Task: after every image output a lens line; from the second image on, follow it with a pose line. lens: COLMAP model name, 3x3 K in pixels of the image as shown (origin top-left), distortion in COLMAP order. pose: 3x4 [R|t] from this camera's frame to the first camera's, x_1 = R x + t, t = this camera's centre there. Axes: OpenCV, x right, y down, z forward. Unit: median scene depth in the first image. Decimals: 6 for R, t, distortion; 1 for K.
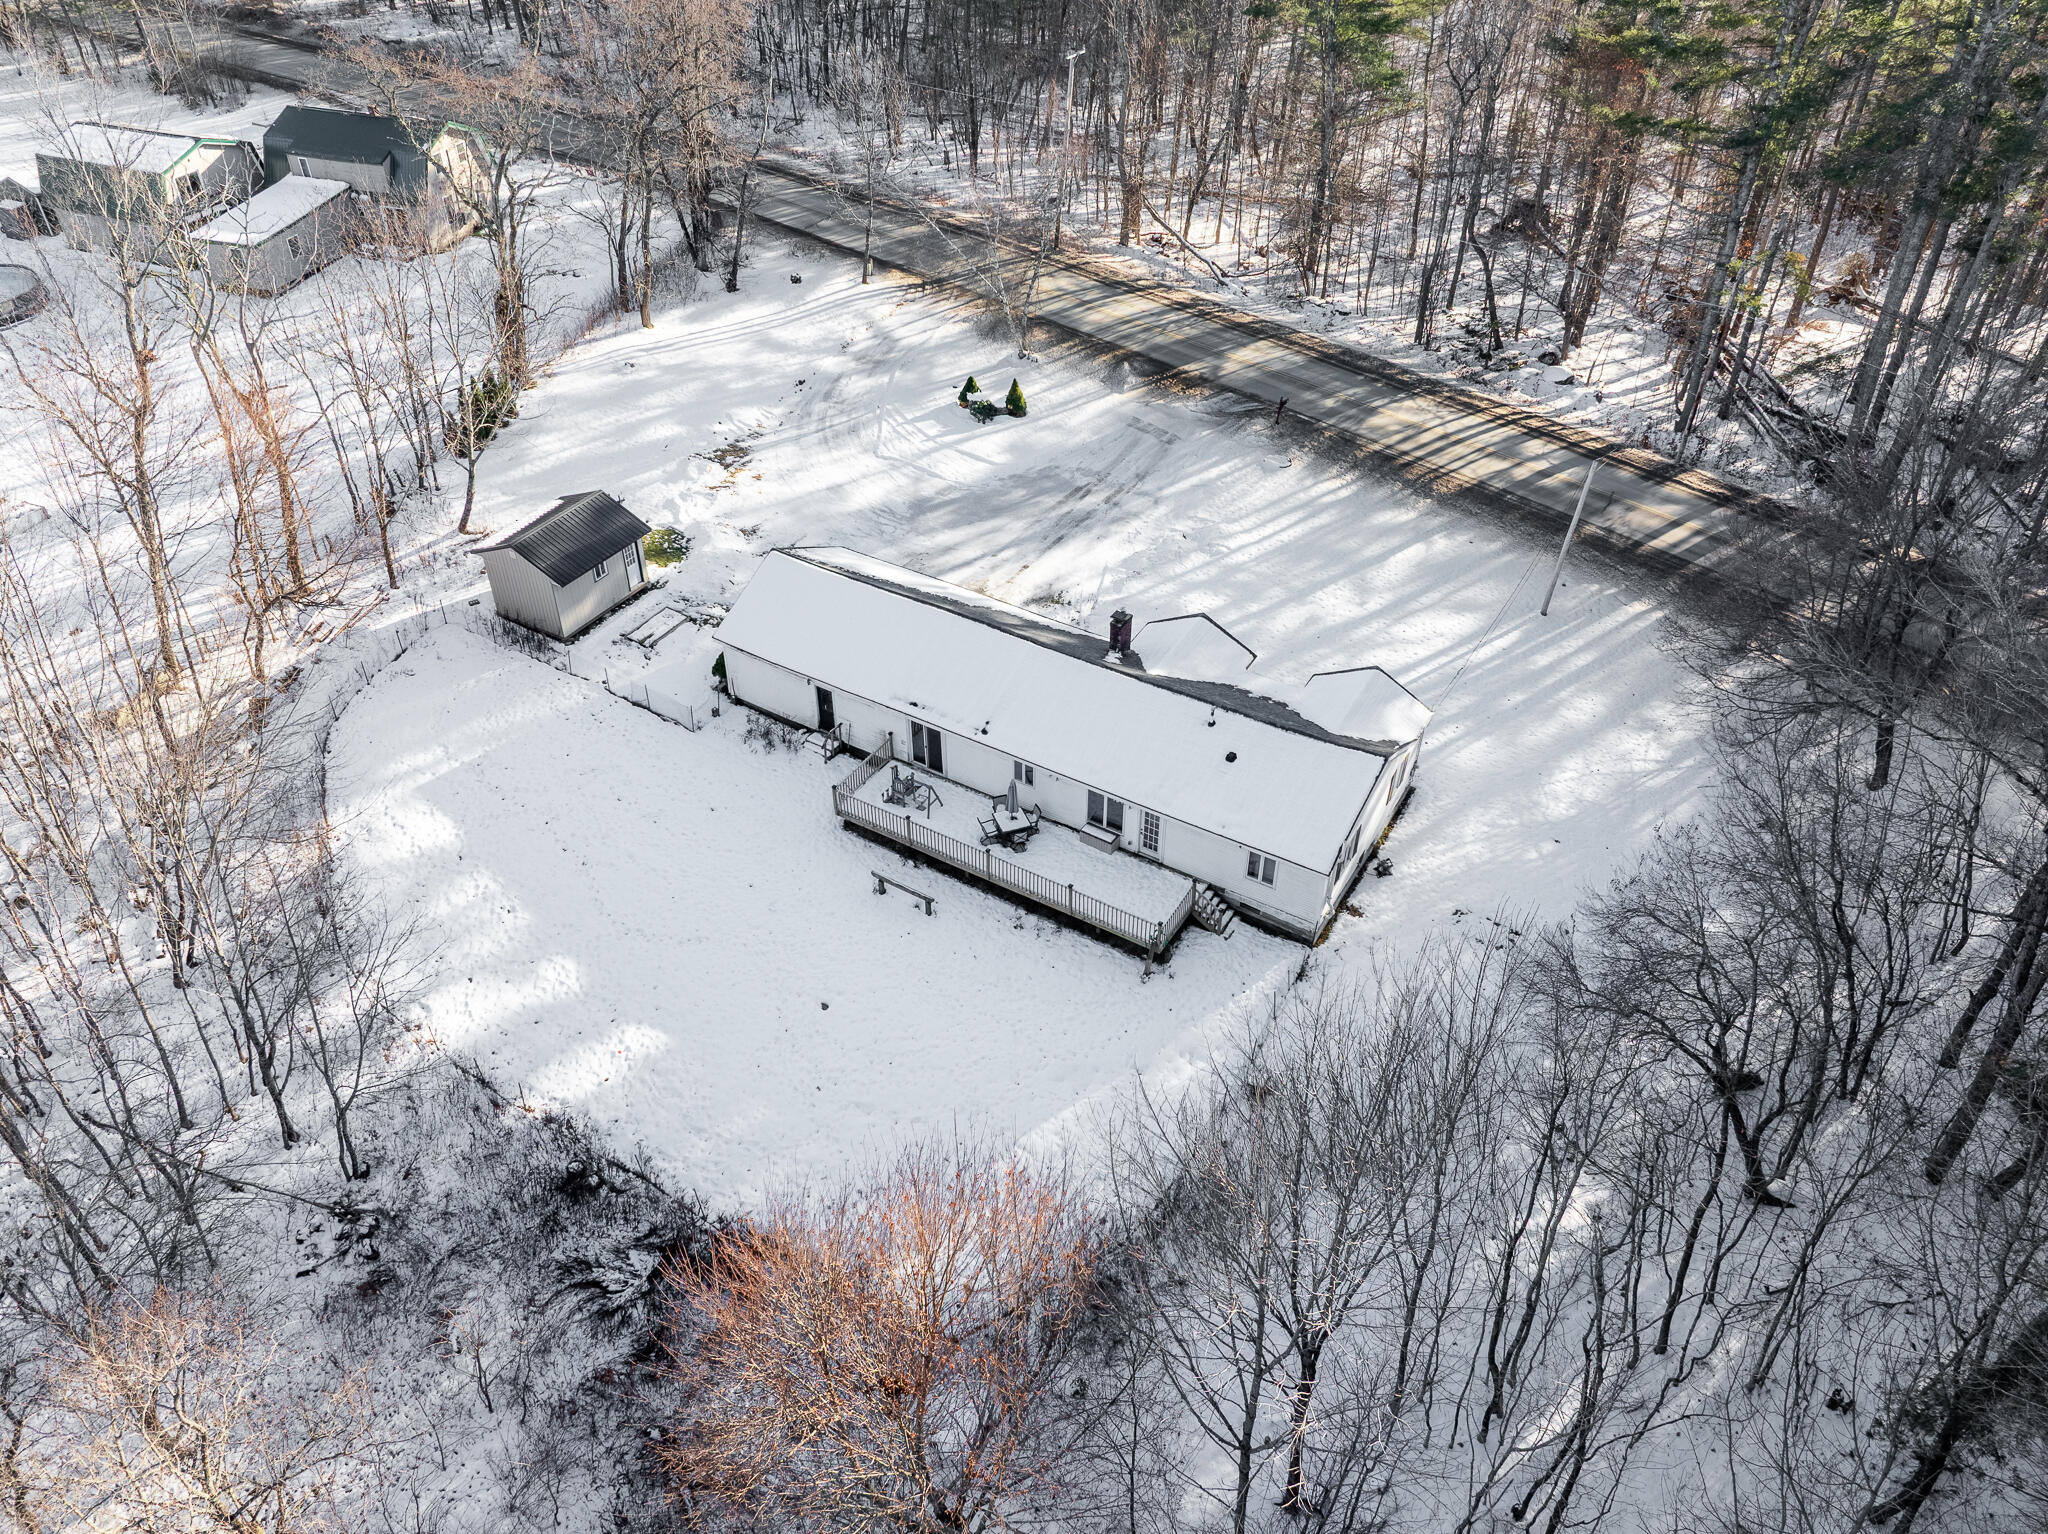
lens RADIAL K [[1472.0, 0, 1024.0], [0, 1472.0, 767.0], [0, 0, 1]] dist [-0.038297, -0.005206]
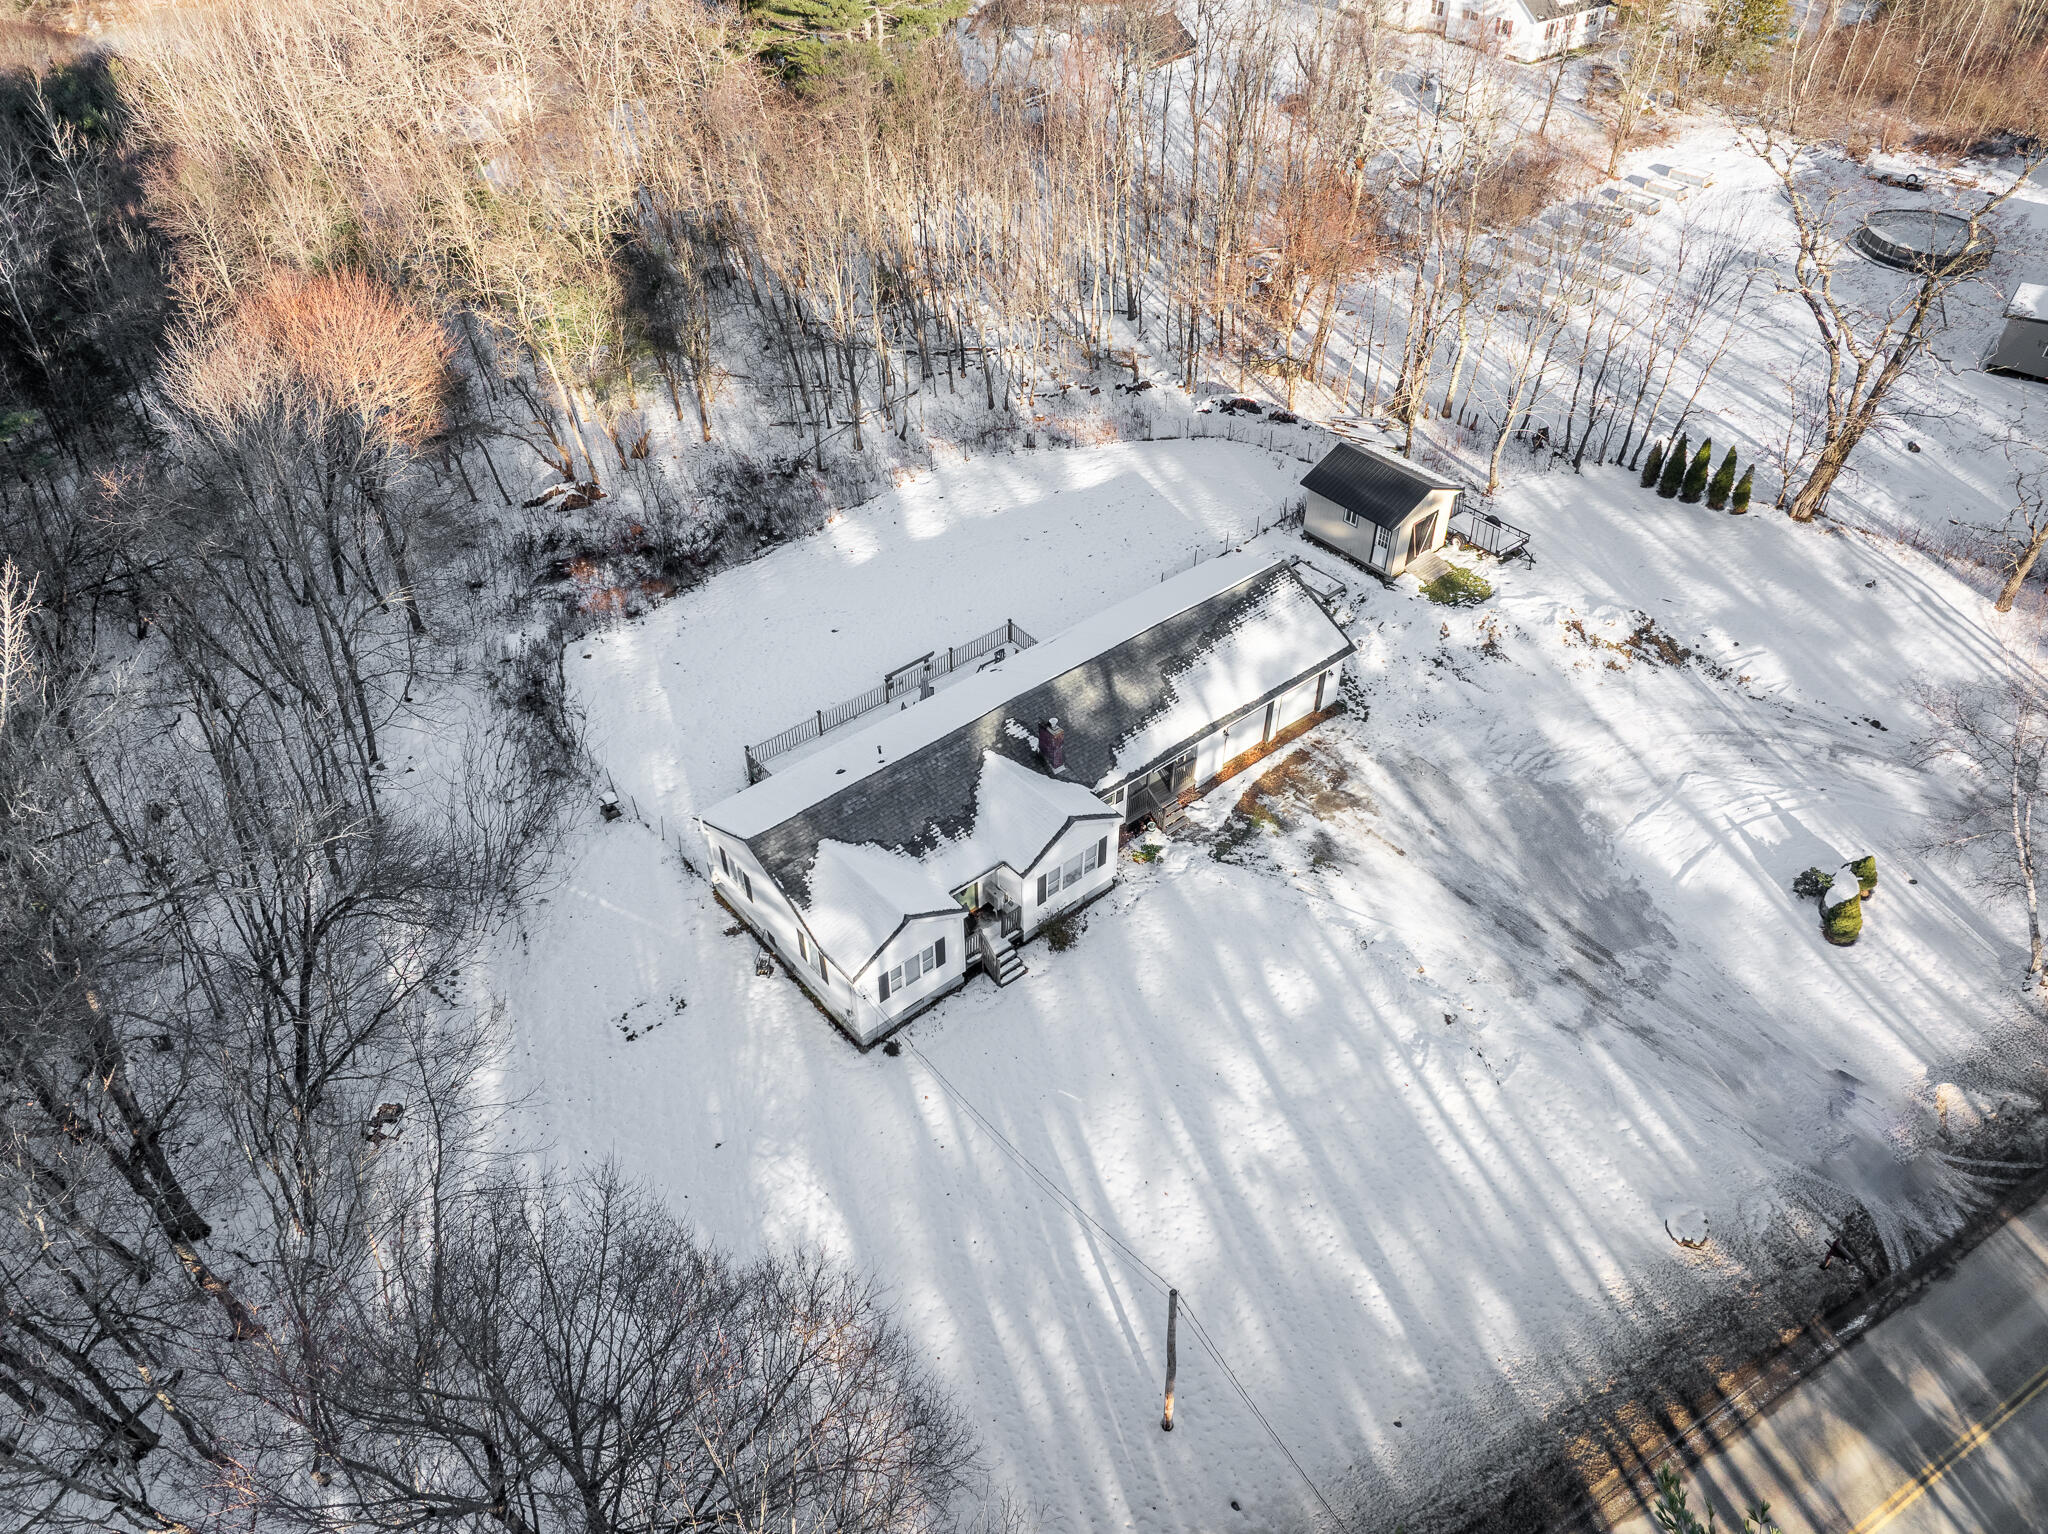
lens RADIAL K [[1430.7, 0, 1024.0], [0, 1430.7, 767.0], [0, 0, 1]] dist [-0.038219, -0.001503]
pose [[-0.313708, 0.639008, -0.702322, 0.636554], [-0.602053, 0.438105, 0.667530, -0.600090], [0.734248, 0.632245, 0.247279, 0.665626]]
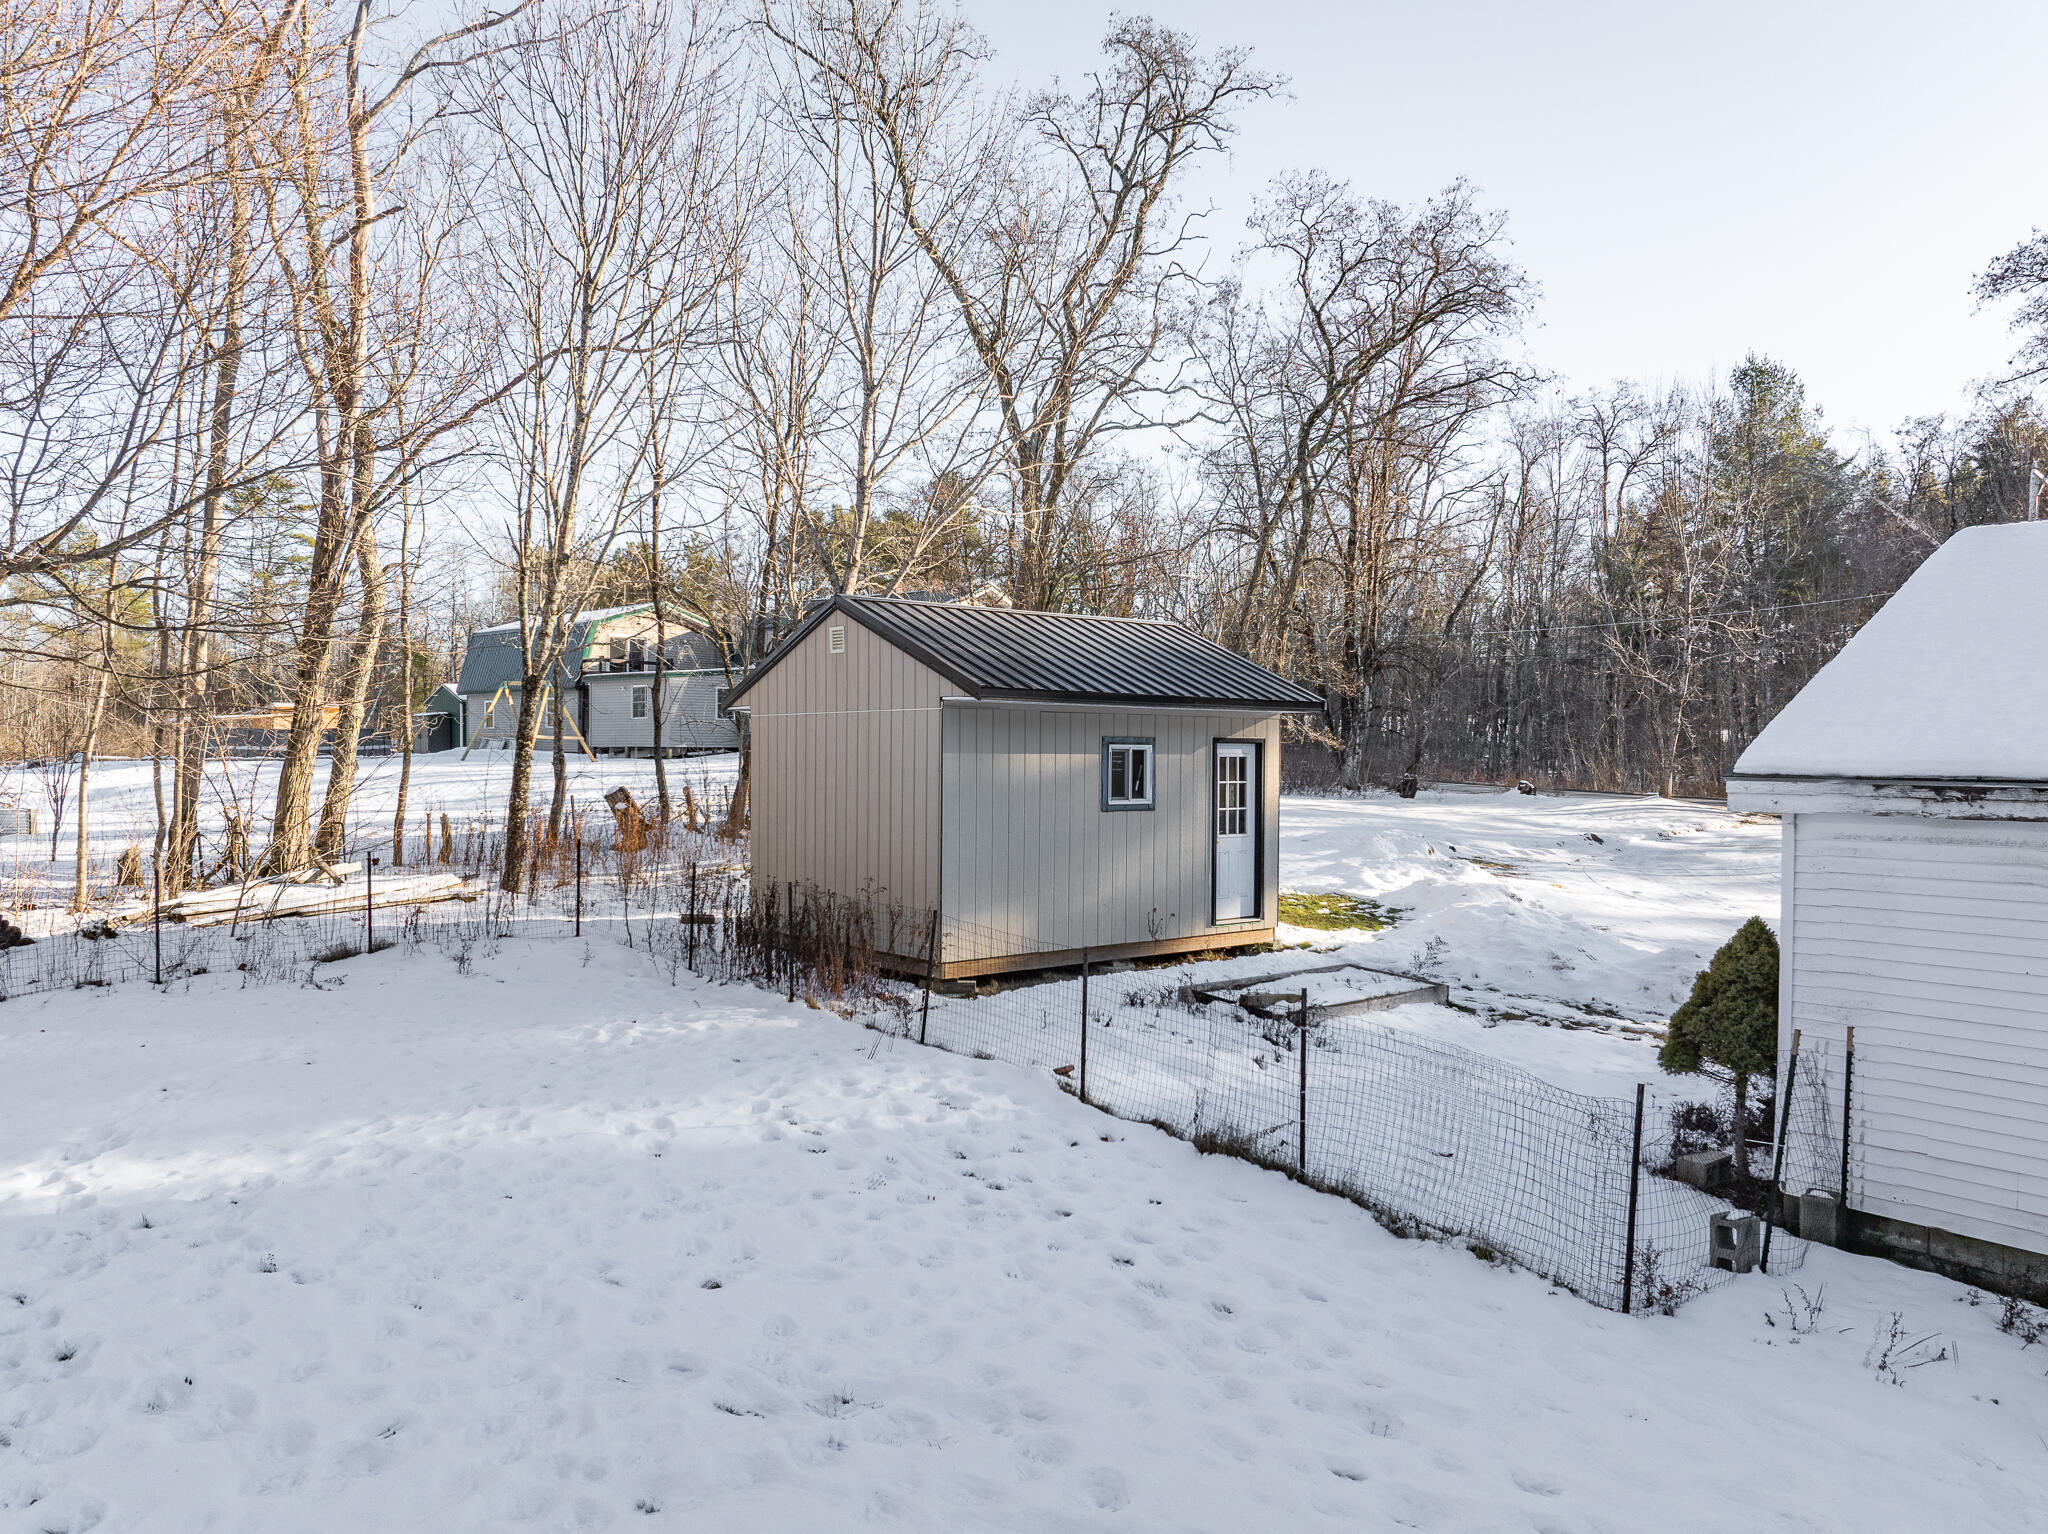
lens RADIAL K [[1472.0, 0, 1024.0], [0, 1472.0, 767.0], [0, 0, 1]] dist [-0.038297, -0.005206]
pose [[0.941796, 0.009438, -0.336052, -0.213652], [-0.216783, 0.781072, -0.585604, 0.025203], [0.256954, 0.624370, 0.737657, 0.785634]]
